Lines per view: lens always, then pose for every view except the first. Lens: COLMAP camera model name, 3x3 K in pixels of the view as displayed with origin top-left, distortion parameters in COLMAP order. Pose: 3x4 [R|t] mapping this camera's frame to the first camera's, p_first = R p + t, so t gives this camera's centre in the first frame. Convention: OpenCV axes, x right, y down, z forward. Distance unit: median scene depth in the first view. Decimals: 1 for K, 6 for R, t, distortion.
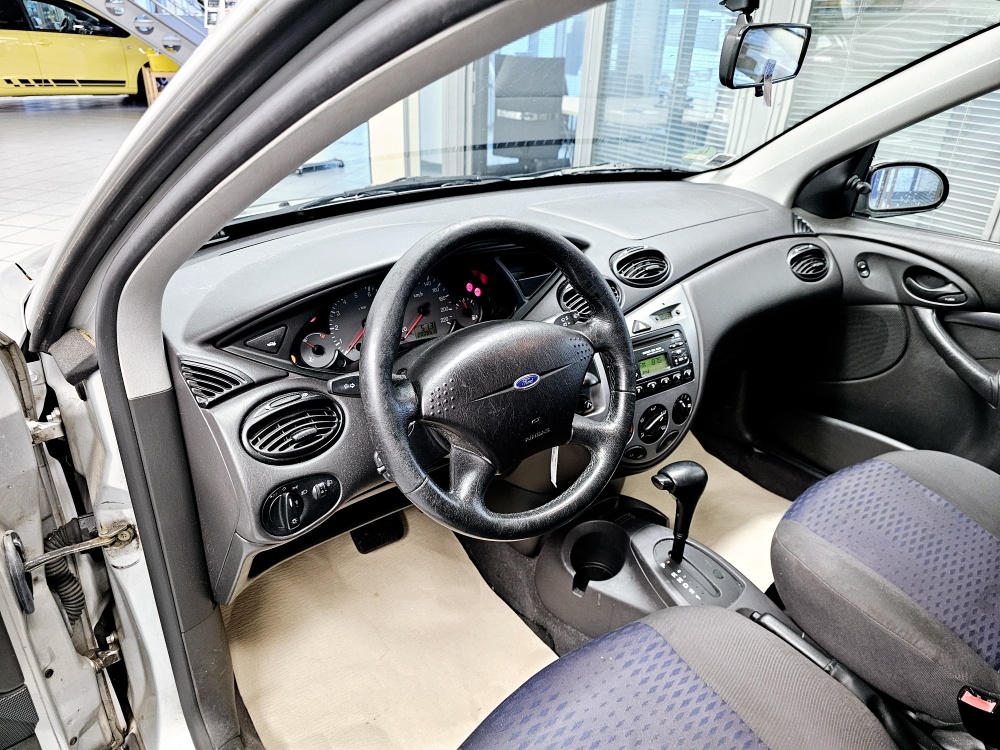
lens RADIAL K [[676.7, 0, 508.1], [0, 676.7, 380.1], [0, 0, 1]] dist [0.069572, -0.063888]
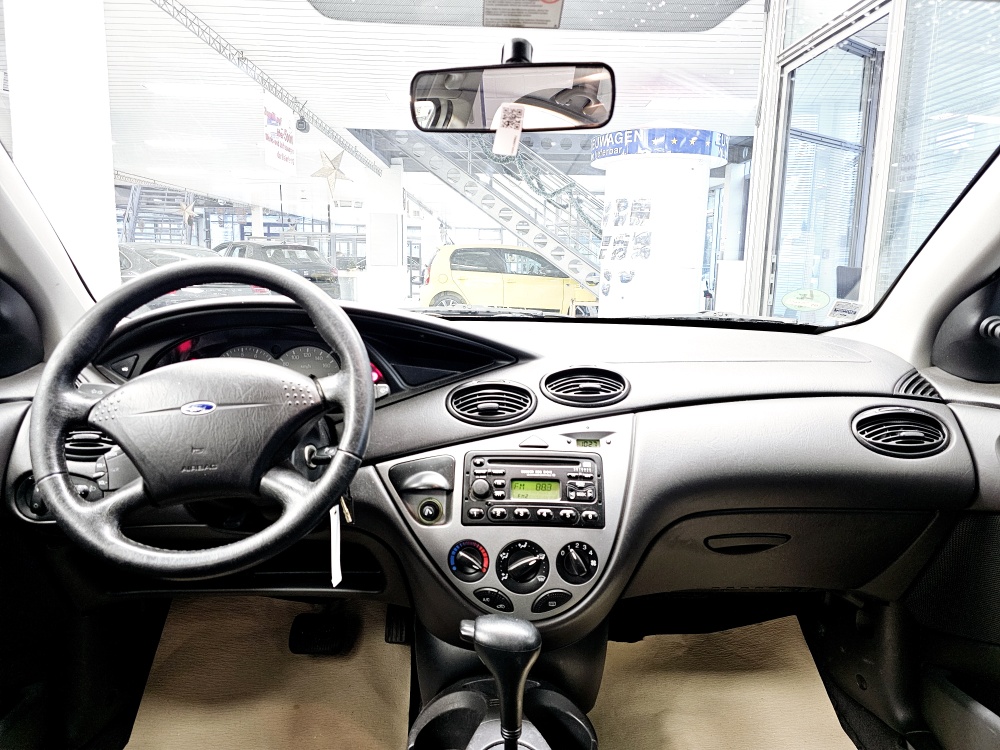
lens RADIAL K [[669.9, 0, 497.1], [0, 669.9, 366.6], [0, 0, 1]] dist [0.098507, -0.121996]
pose [[0.809157, 0.065254, -0.583958, 0.611740], [-0.259944, 0.931029, -0.256152, 0.055246], [0.526967, 0.359063, 0.770311, 0.300262]]
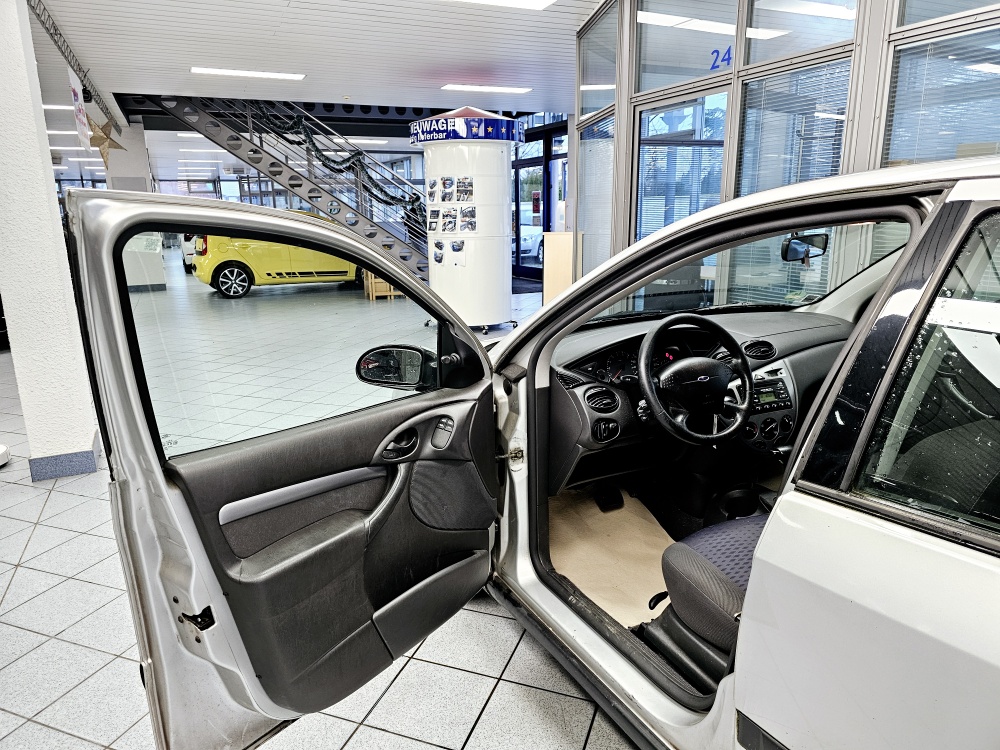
lens RADIAL K [[672.3, 0, 500.0], [0, 672.3, 375.0], [0, 0, 1]] dist [0.071116, -0.101364]
pose [[0.978815, -0.009050, -0.204546, -0.120839], [-0.040104, 0.971197, -0.234879, 0.375617], [0.200780, 0.238106, 0.950259, -0.912694]]
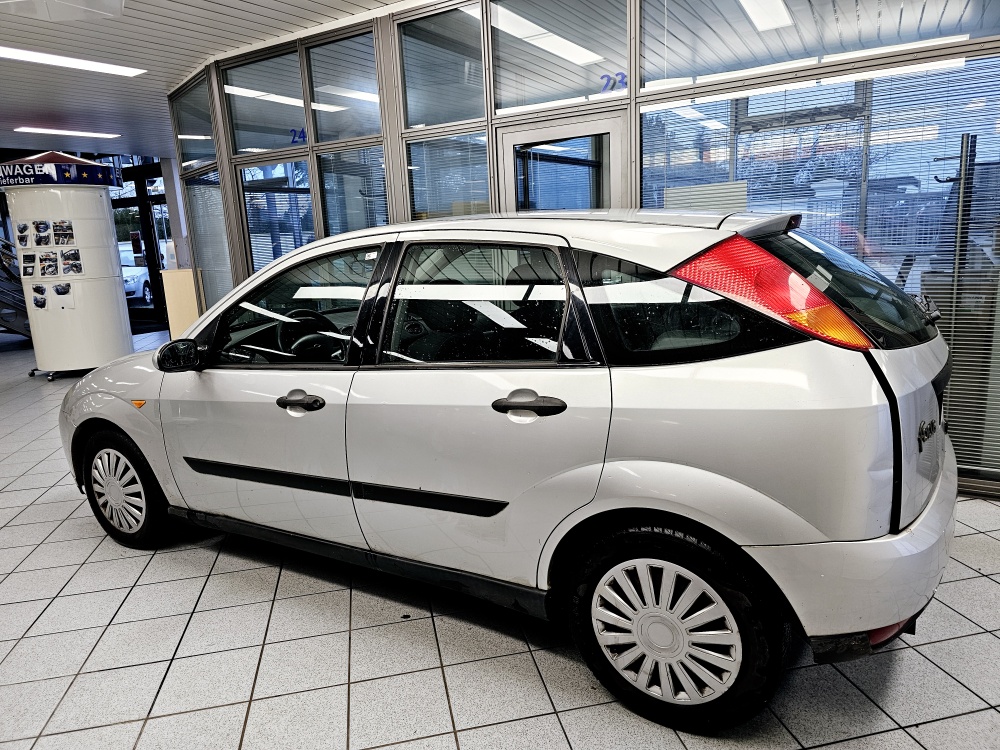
lens RADIAL K [[668.4, 0, 491.2], [0, 668.4, 361.0], [0, 0, 1]] dist [0.016598, -0.002941]
pose [[0.935701, -0.151573, 0.318575, -0.176057], [0.235960, 0.940182, -0.245725, 0.818748], [-0.262273, 0.305096, 0.915494, -1.802980]]
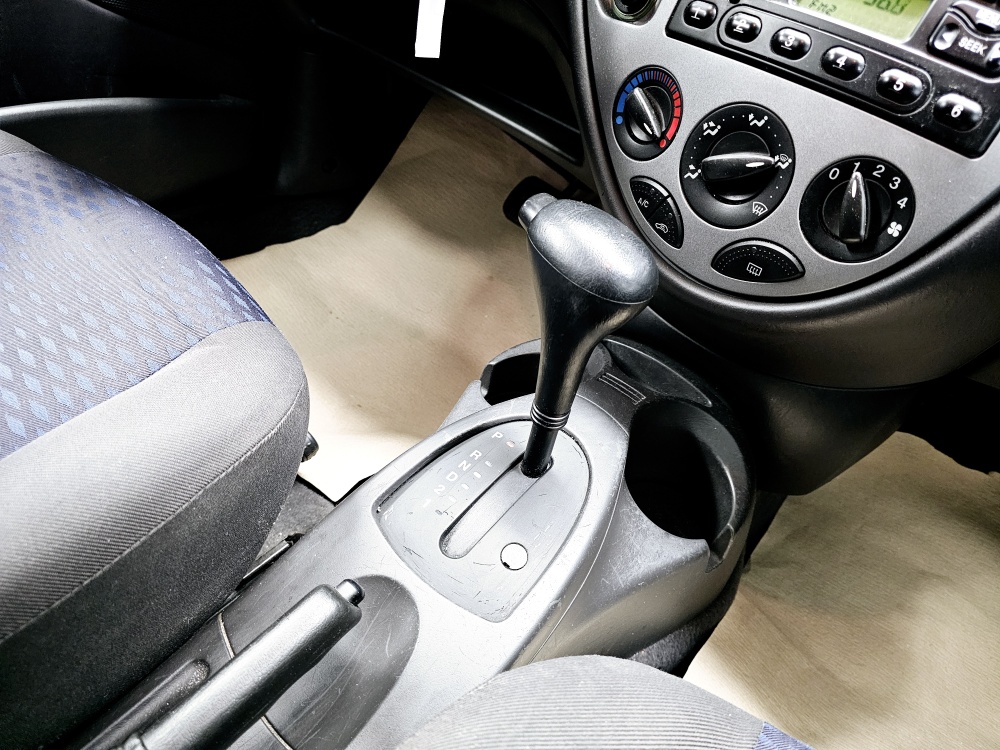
lens RADIAL K [[693.0, 0, 493.6], [0, 693.0, 377.7], [0, 0, 1]] dist [0.028173, -0.033089]
pose [[0.180583, 0.646904, -0.740881, 0.514432], [-0.588032, 0.674827, 0.445901, 0.049262], [0.788421, 0.355140, 0.502263, 0.743005]]
